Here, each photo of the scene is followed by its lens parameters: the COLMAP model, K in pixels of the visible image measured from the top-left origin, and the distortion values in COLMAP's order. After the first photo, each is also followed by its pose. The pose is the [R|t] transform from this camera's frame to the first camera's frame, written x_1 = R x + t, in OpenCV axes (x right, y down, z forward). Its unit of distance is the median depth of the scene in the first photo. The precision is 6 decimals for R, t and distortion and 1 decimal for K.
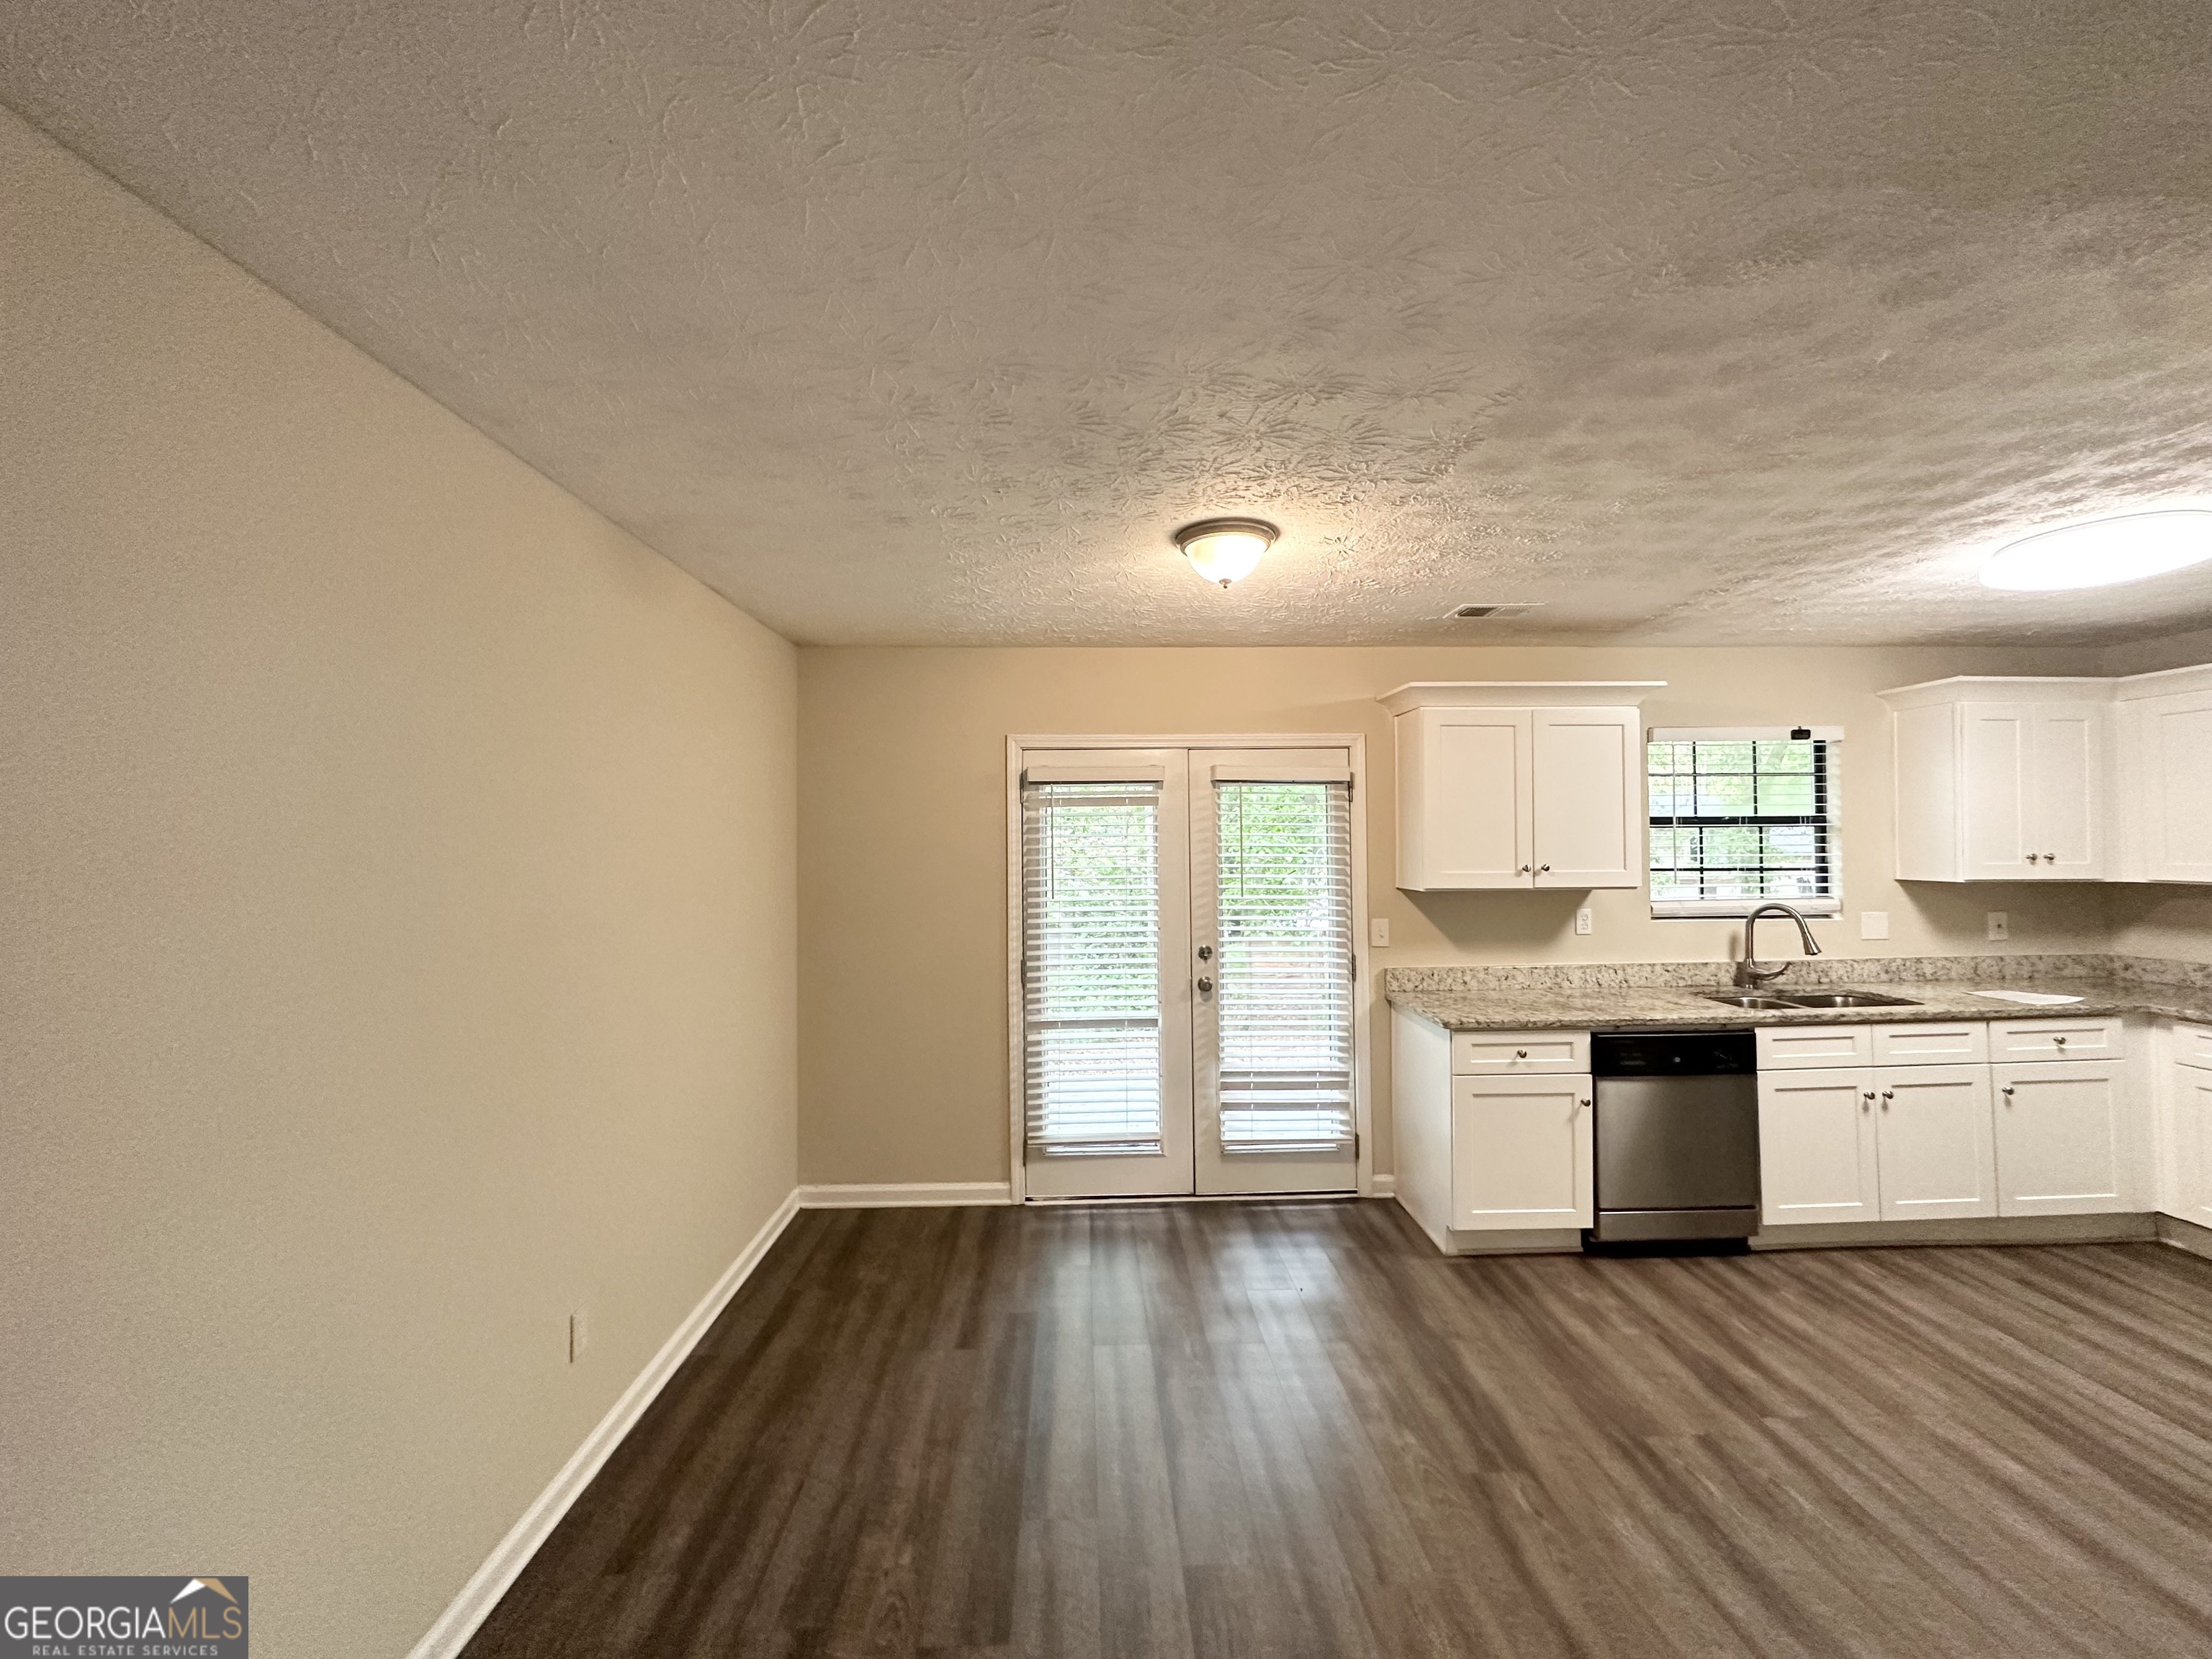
lens RADIAL K [[876.8, 0, 1111.6], [0, 876.8, 827.6], [0, 0, 1]] dist [-0.000932, 0.000336]
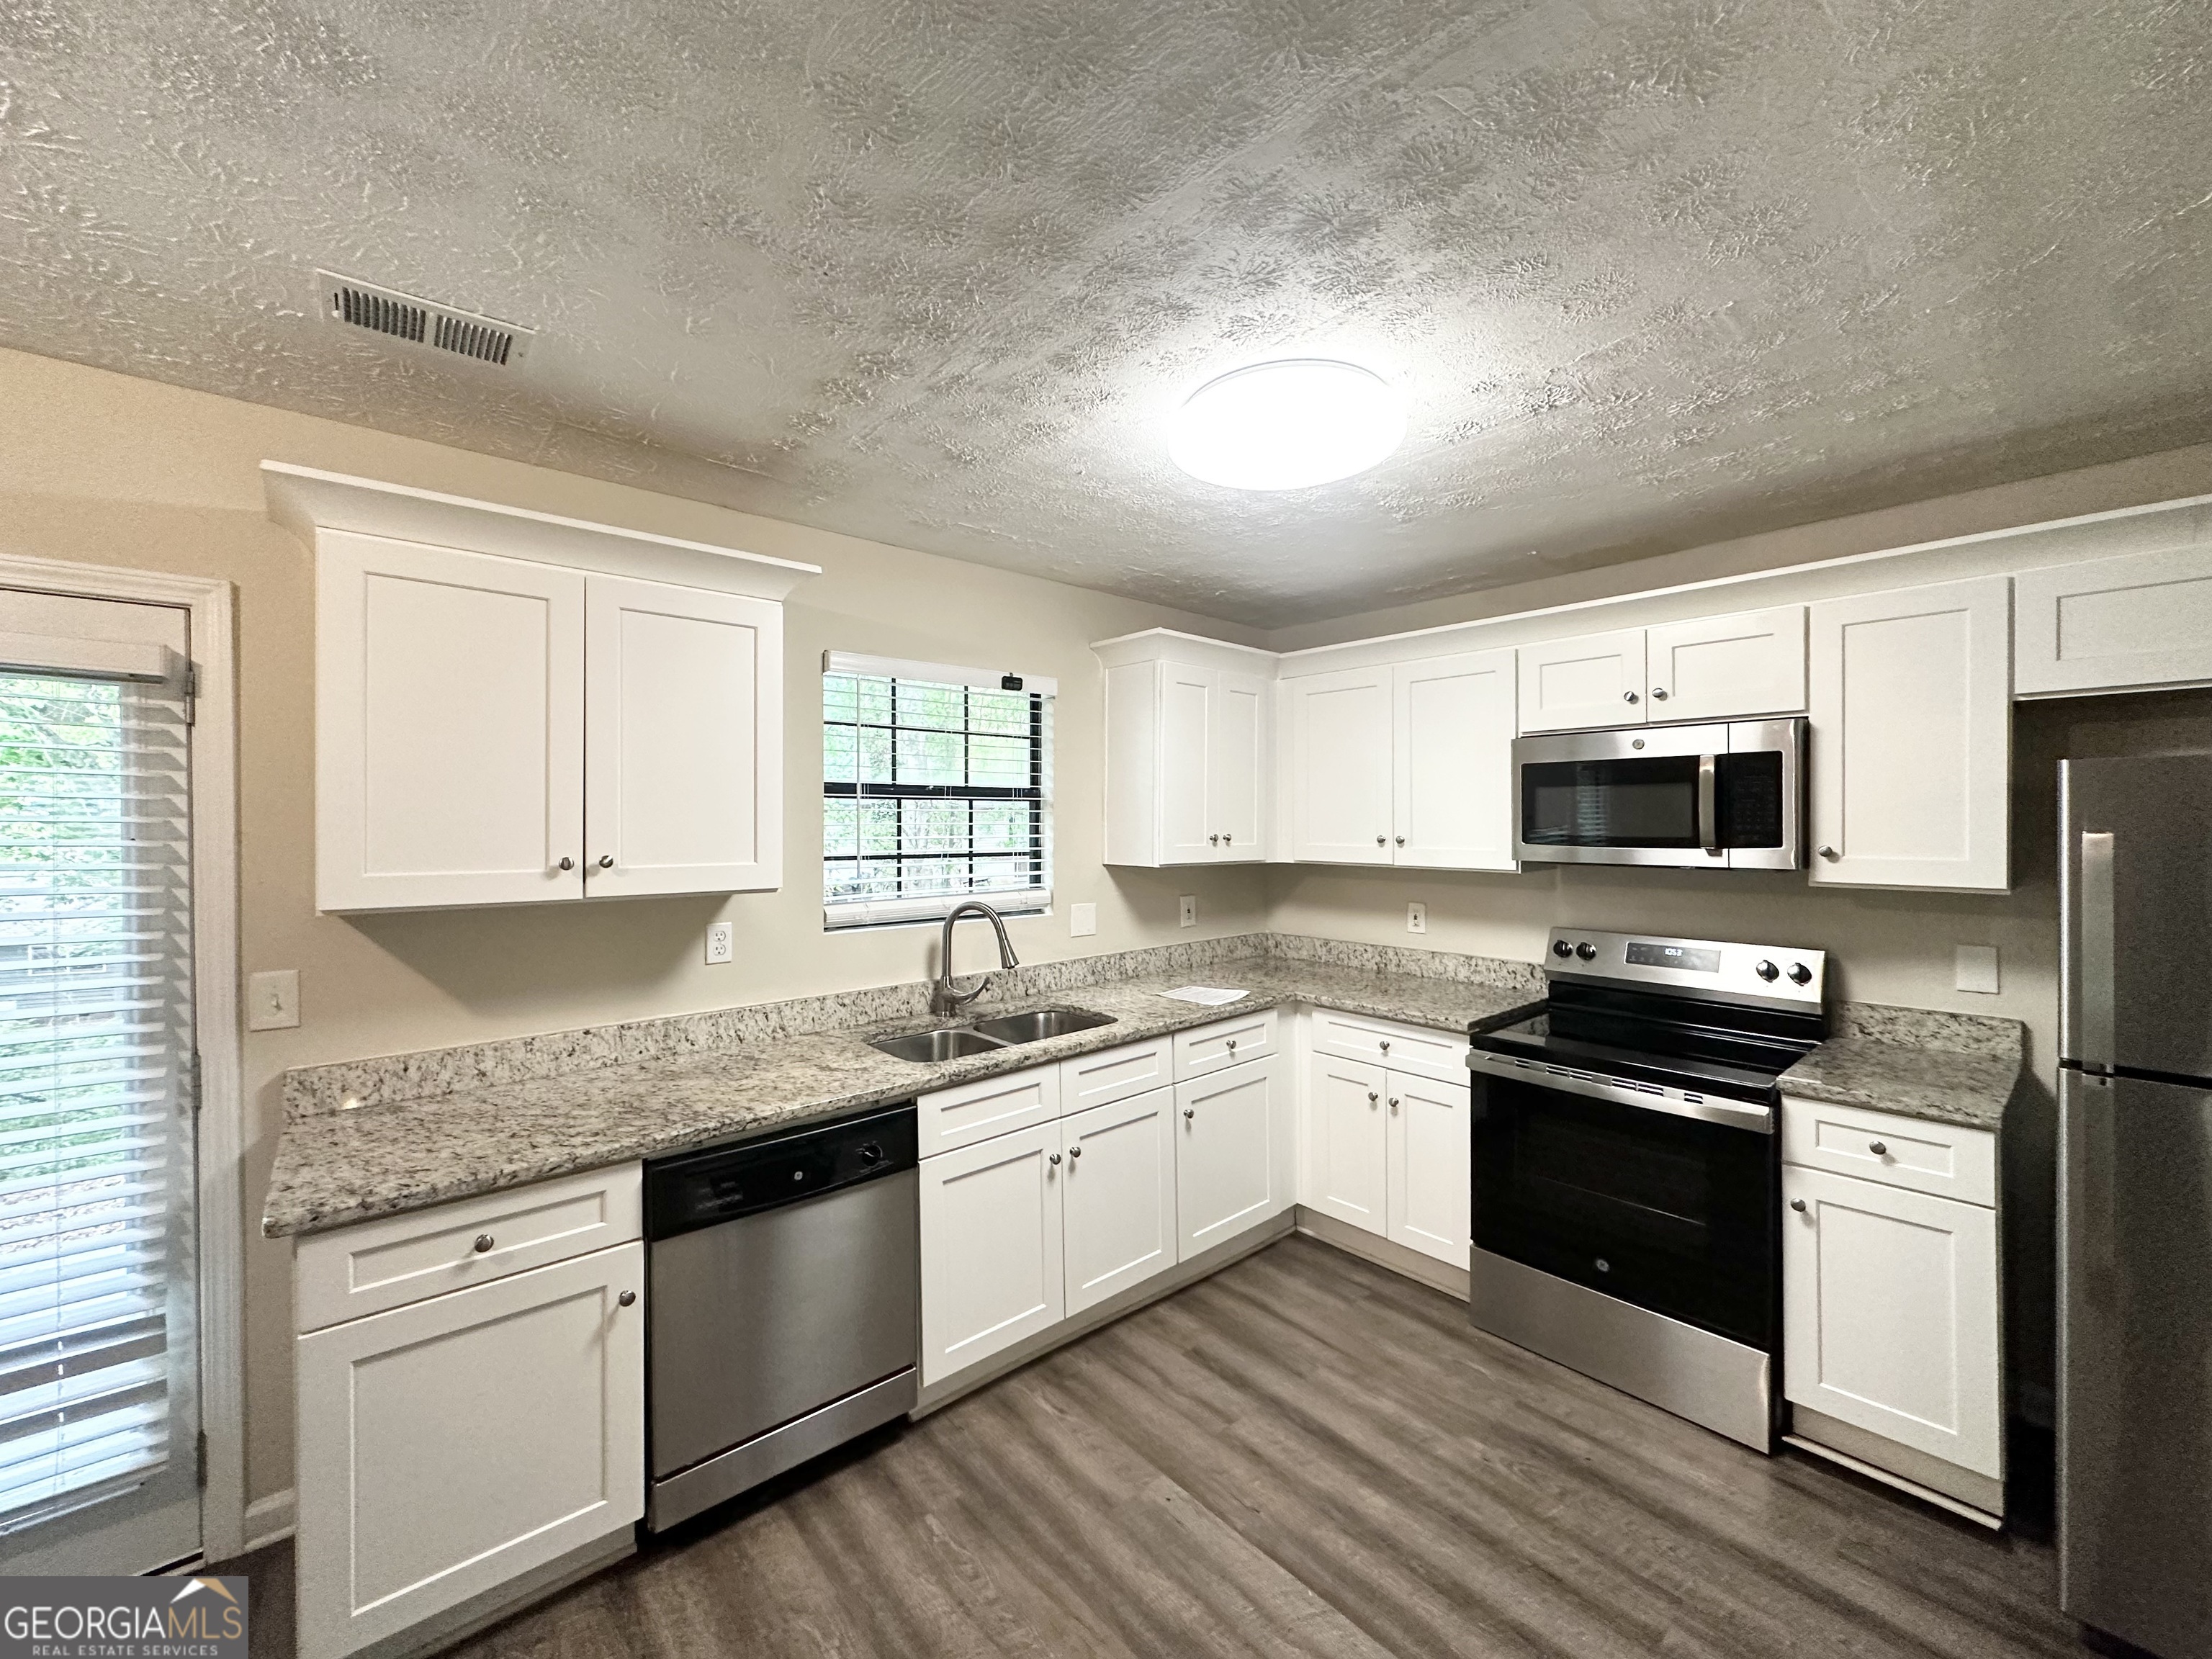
lens RADIAL K [[876.8, 0, 1111.6], [0, 876.8, 827.6], [0, 0, 1]] dist [-0.000932, 0.000336]
pose [[0.771810, 0.001914, 0.635851, 0.367995], [-0.017114, 0.999696, 0.017765, 0.007962], [-0.635623, -0.024593, 0.771608, 0.345293]]
